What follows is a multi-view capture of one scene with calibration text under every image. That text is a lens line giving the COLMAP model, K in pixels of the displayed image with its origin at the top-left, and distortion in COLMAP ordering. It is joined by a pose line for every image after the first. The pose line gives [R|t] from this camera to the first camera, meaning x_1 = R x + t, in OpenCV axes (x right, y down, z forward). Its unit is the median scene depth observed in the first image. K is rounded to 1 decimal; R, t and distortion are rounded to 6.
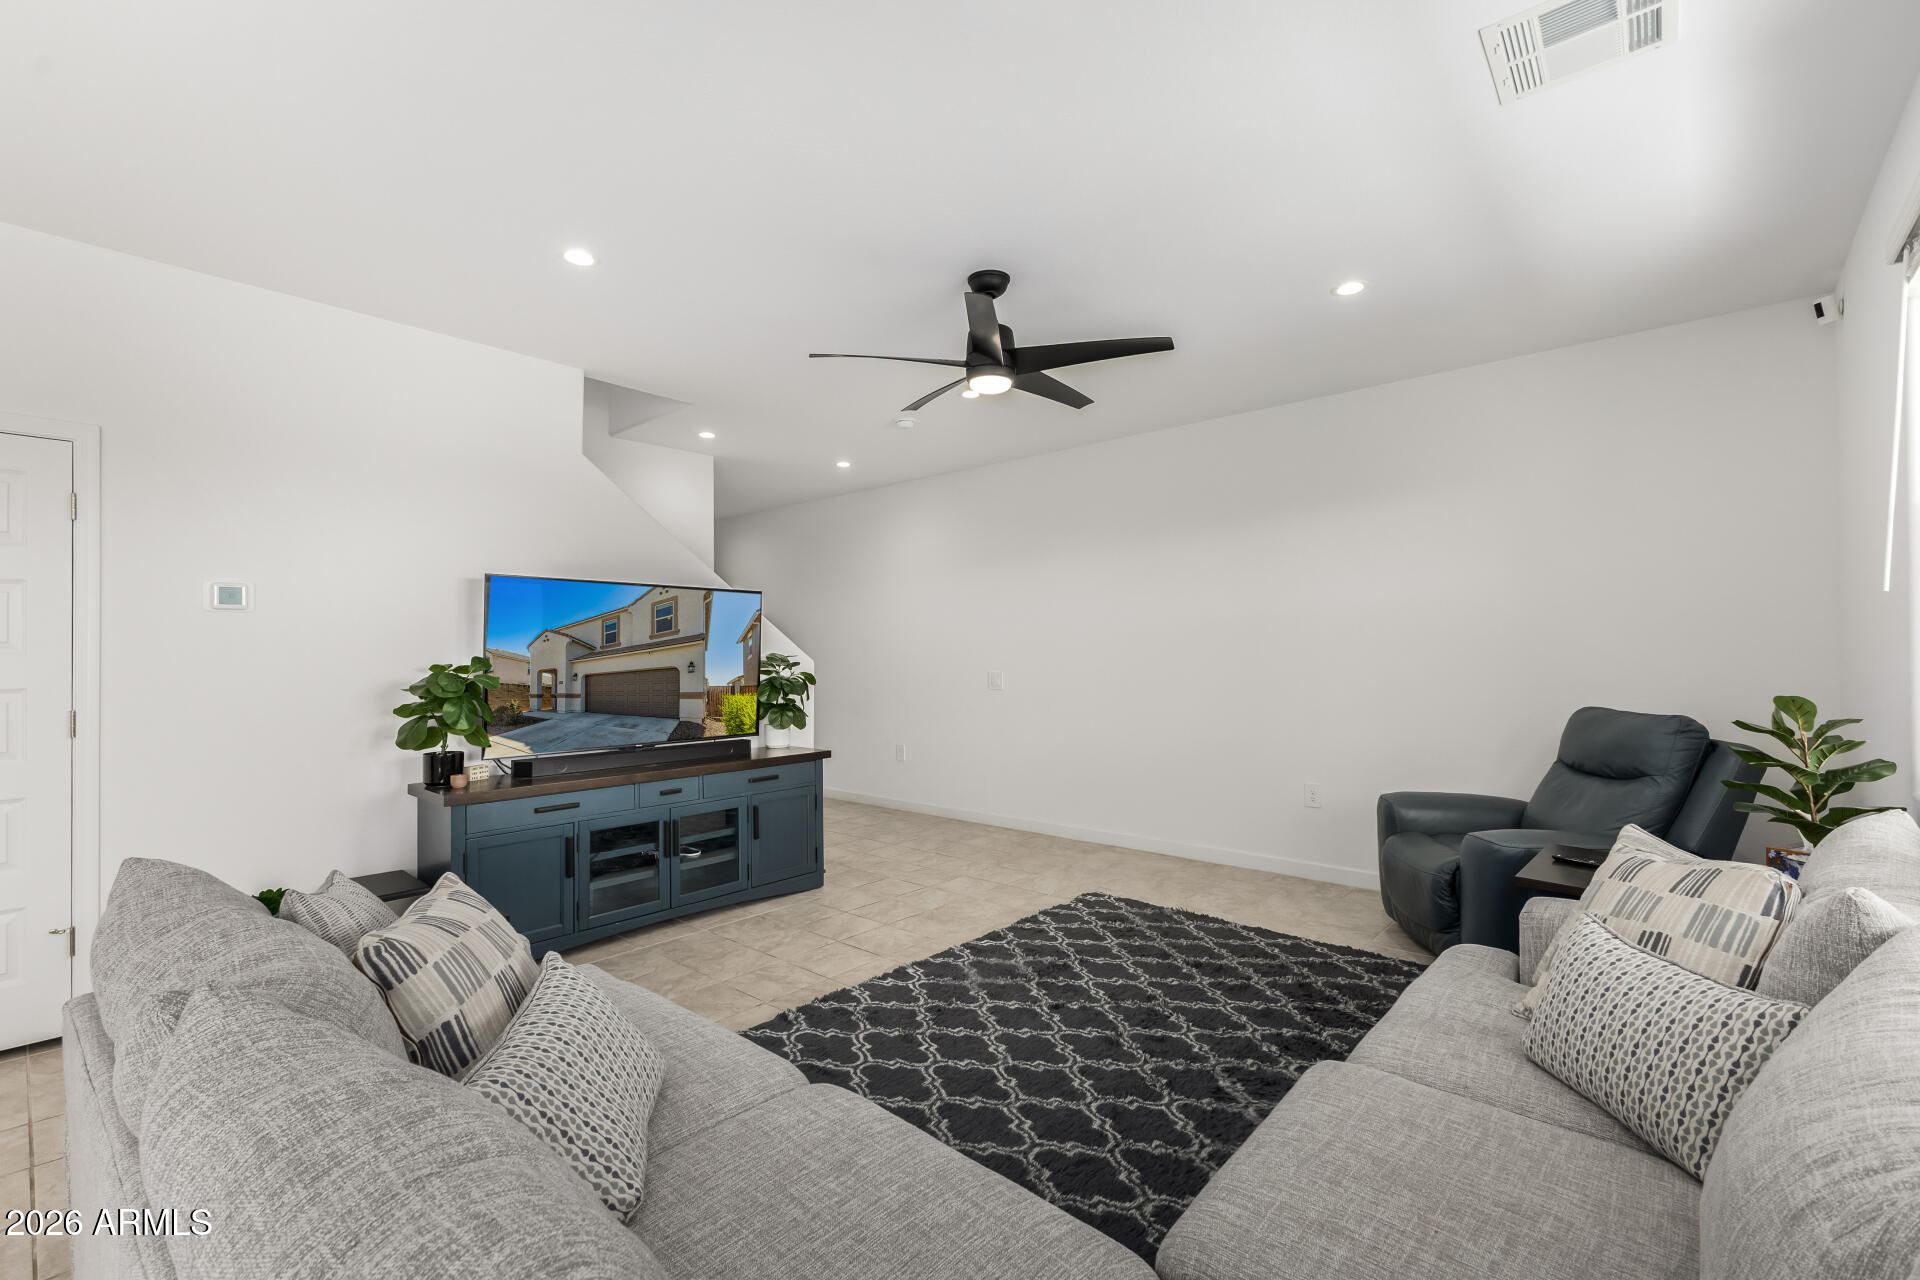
lens RADIAL K [[826.1, 0, 959.4], [0, 826.1, 638.9], [0, 0, 1]] dist [0.008768, -0.000082]
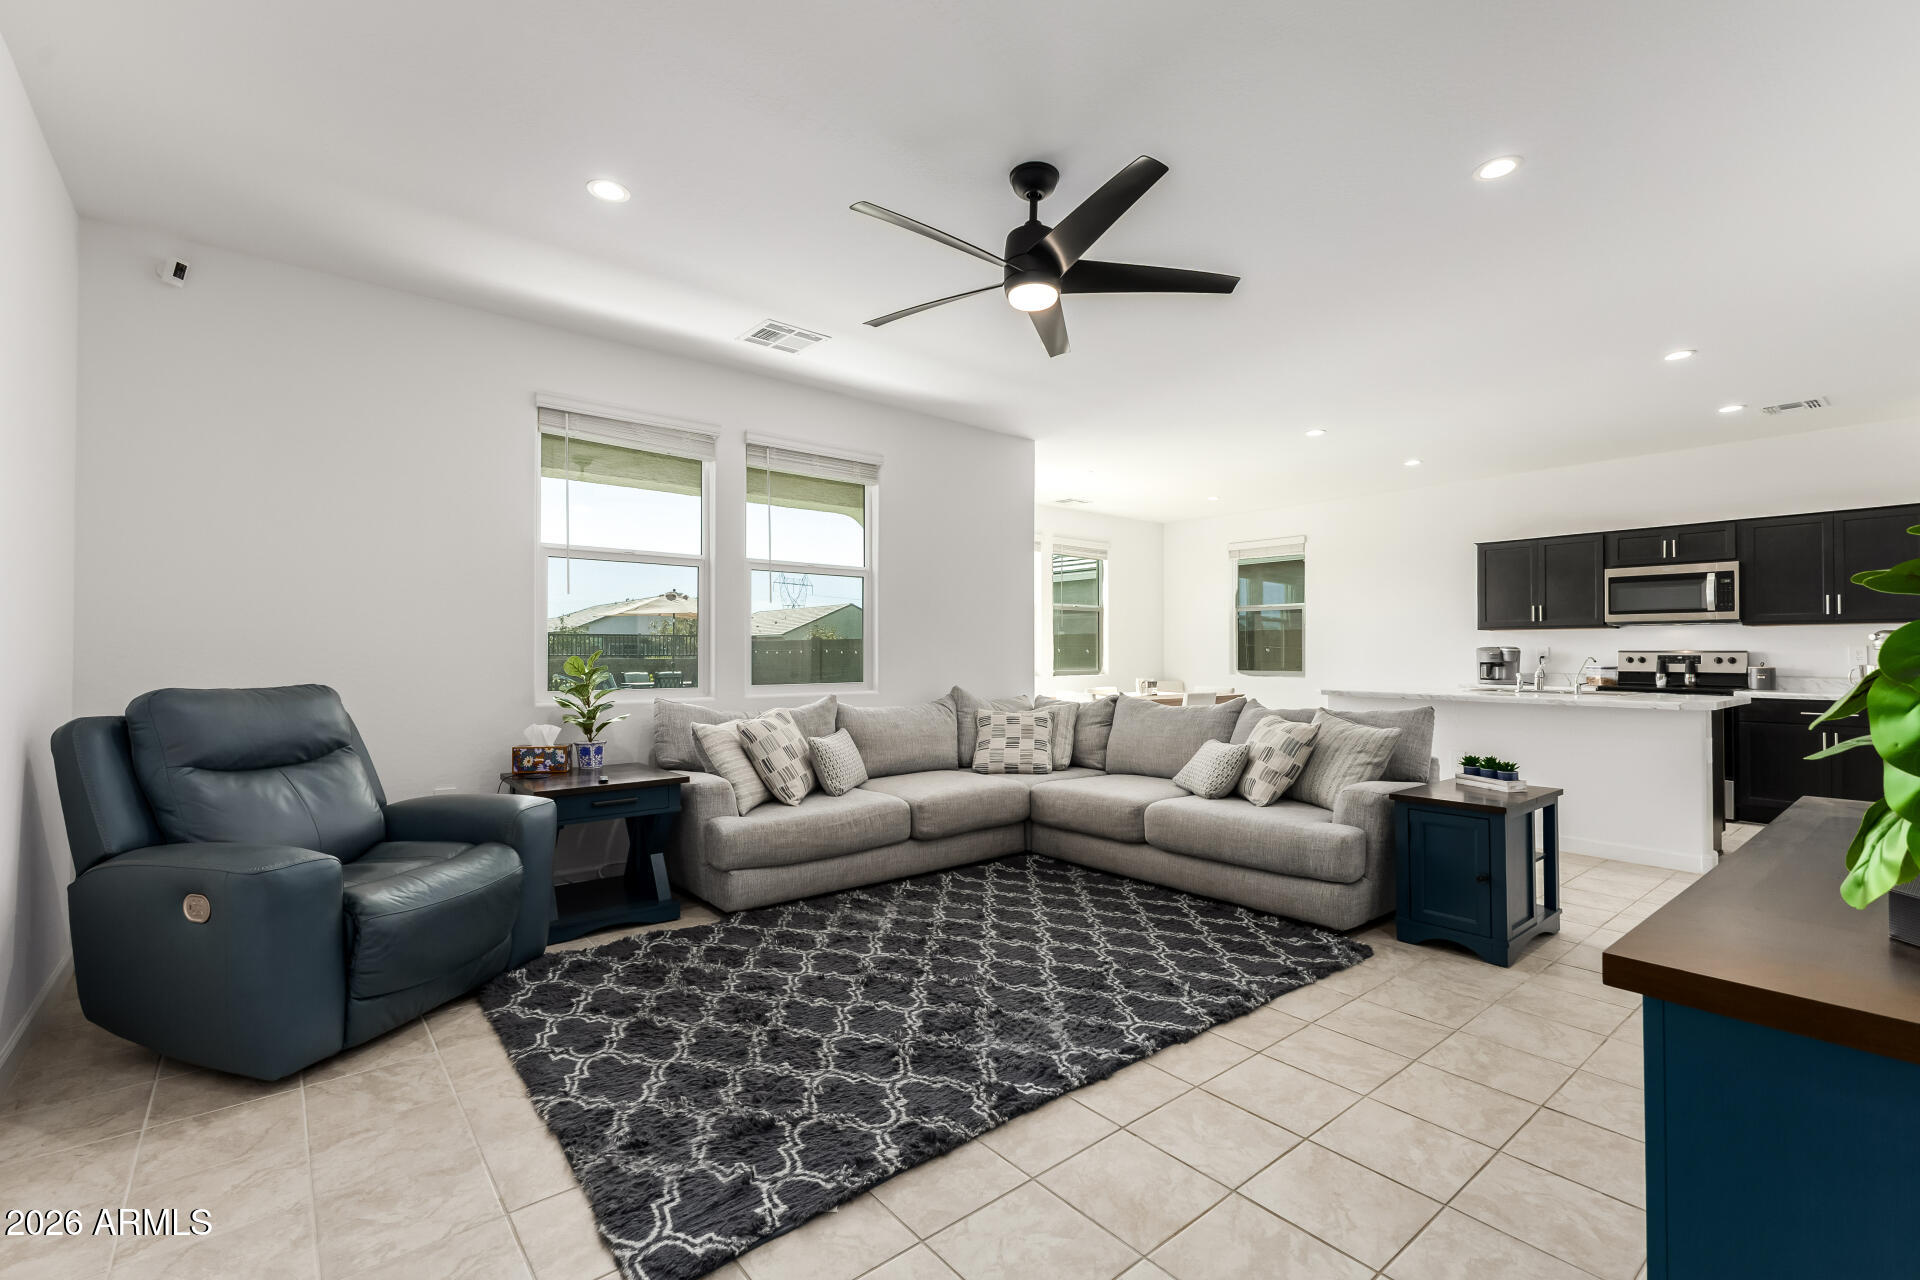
lens RADIAL K [[832.5, 0, 960.0], [0, 832.5, 640.0], [0, 0, 1]] dist [0.000531, -0.000107]
pose [[-0.987531, 0.007213, 0.157260, -0.016505], [0.001958, 0.999435, -0.033549, 0.065844], [-0.157413, -0.032822, -0.986987, 1.565918]]
